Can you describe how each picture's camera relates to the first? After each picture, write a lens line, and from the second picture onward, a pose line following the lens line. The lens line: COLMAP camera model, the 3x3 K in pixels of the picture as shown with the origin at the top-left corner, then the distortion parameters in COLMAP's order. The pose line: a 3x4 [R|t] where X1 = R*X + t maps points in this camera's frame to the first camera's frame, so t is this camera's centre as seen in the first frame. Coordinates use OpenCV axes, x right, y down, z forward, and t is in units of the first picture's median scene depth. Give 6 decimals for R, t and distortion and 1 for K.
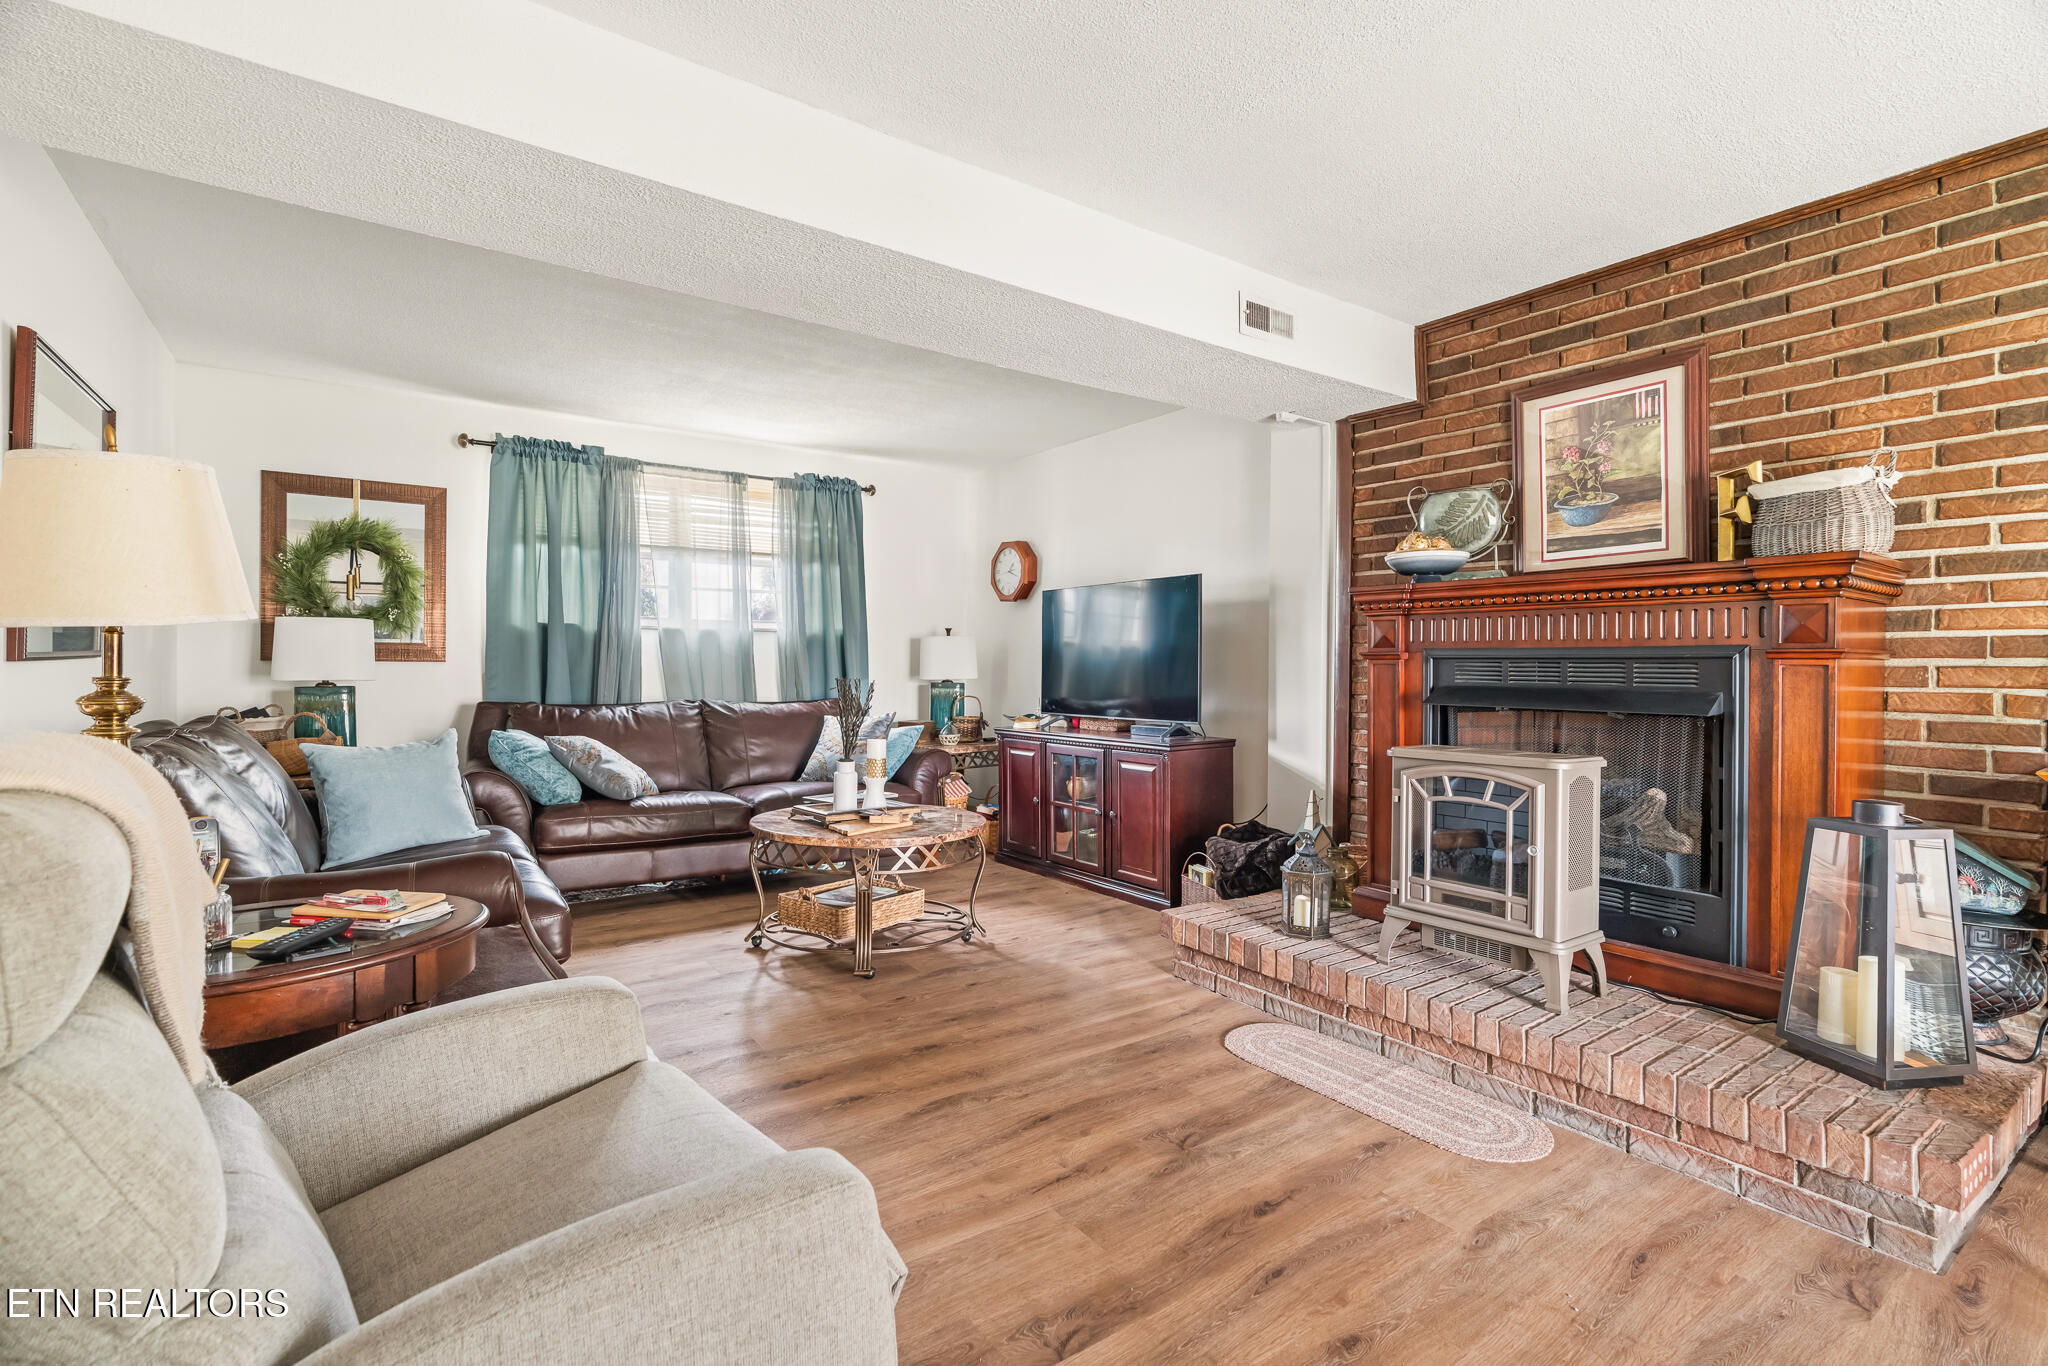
lens RADIAL K [[940.6, 0, 1035.5], [0, 940.6, 667.4], [0, 0, 1]] dist [-0.004361, -0.000270]
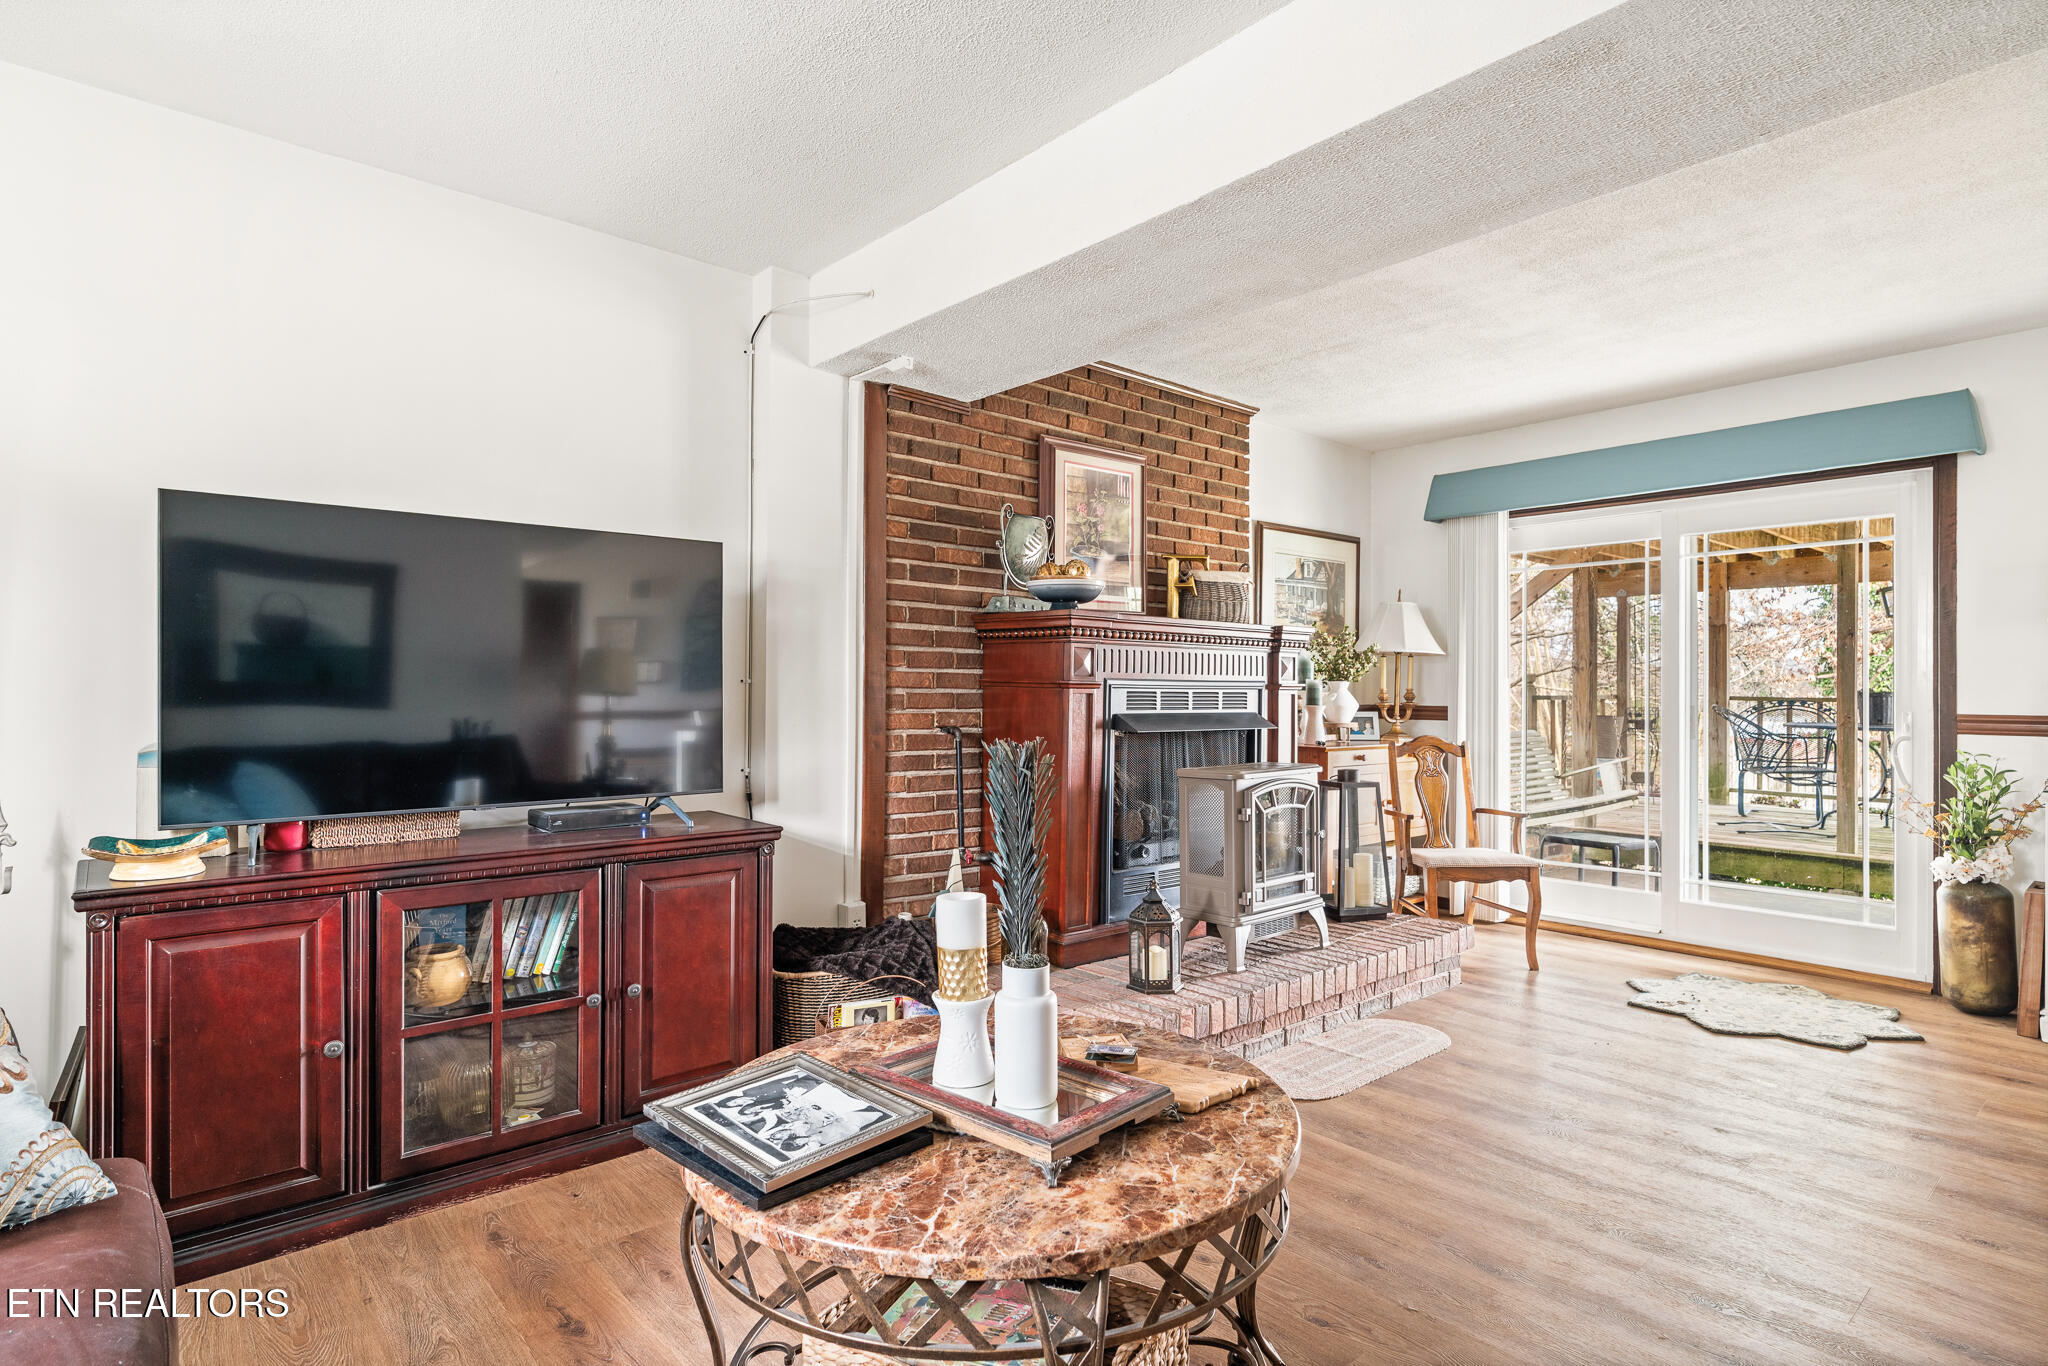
lens RADIAL K [[1060.7, 0, 1024.0], [0, 1060.7, 683.0], [0, 0, 1]] dist [-0.000979, -0.000089]
pose [[-0.093163, 0.004946, 0.995639, -0.647984], [-0.000408, 0.999987, -0.005005, -0.007756], [-0.995651, -0.000873, -0.093160, 1.083922]]
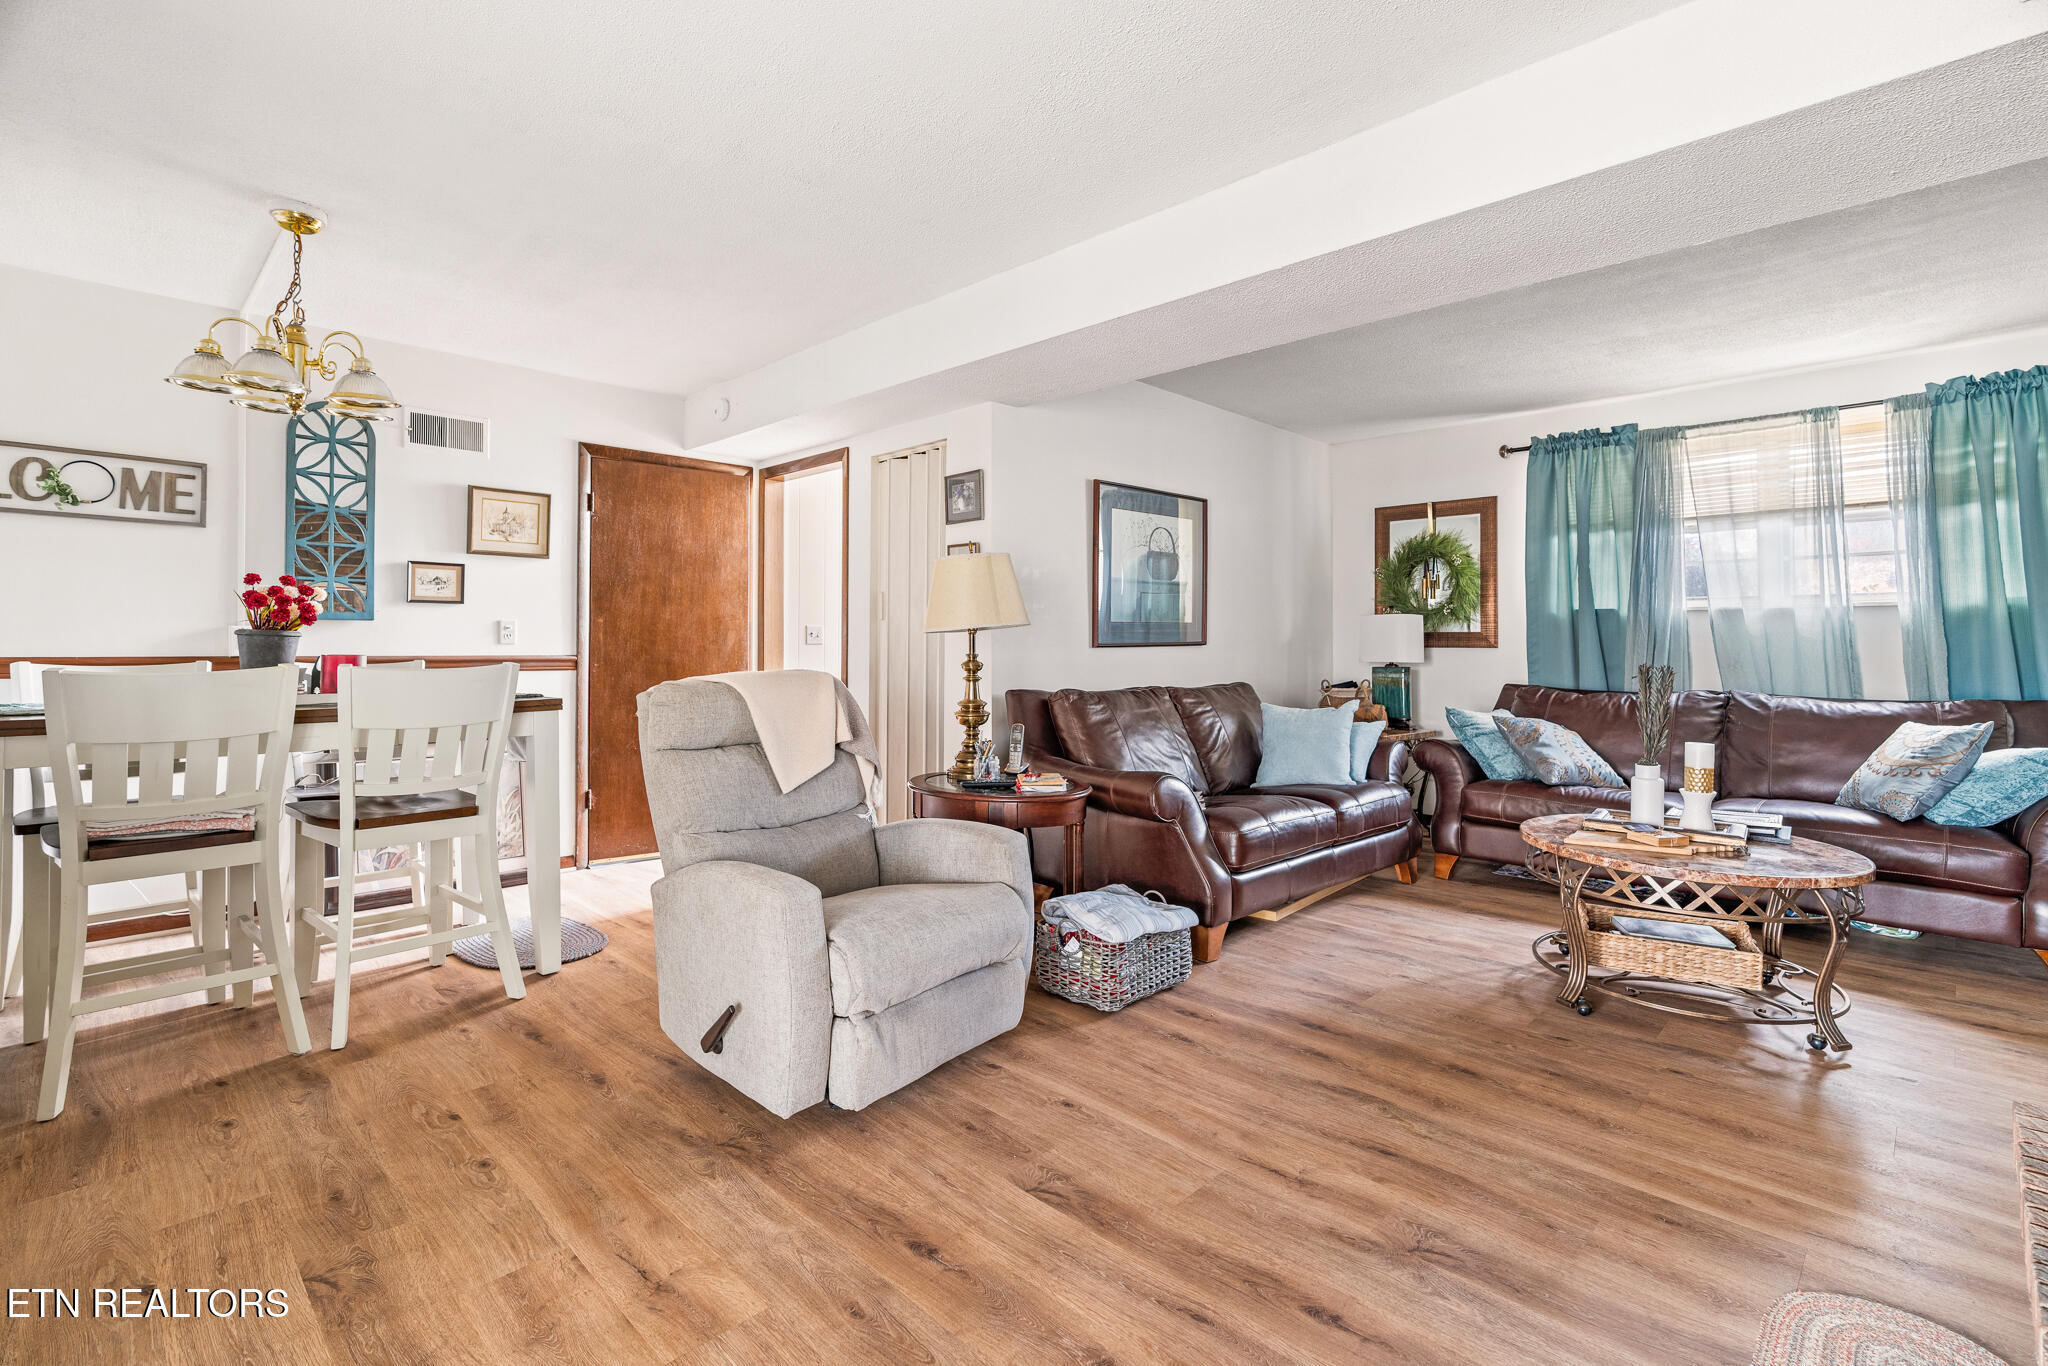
lens RADIAL K [[946.4, 0, 1030.7], [0, 946.4, 646.5], [0, 0, 1]] dist [-0.002569, -0.000282]
pose [[0.172159, -0.004579, -0.985058, 0.544314], [-0.004239, 0.999976, -0.005390, 0.001402], [0.985060, 0.005103, 0.172136, 0.326810]]
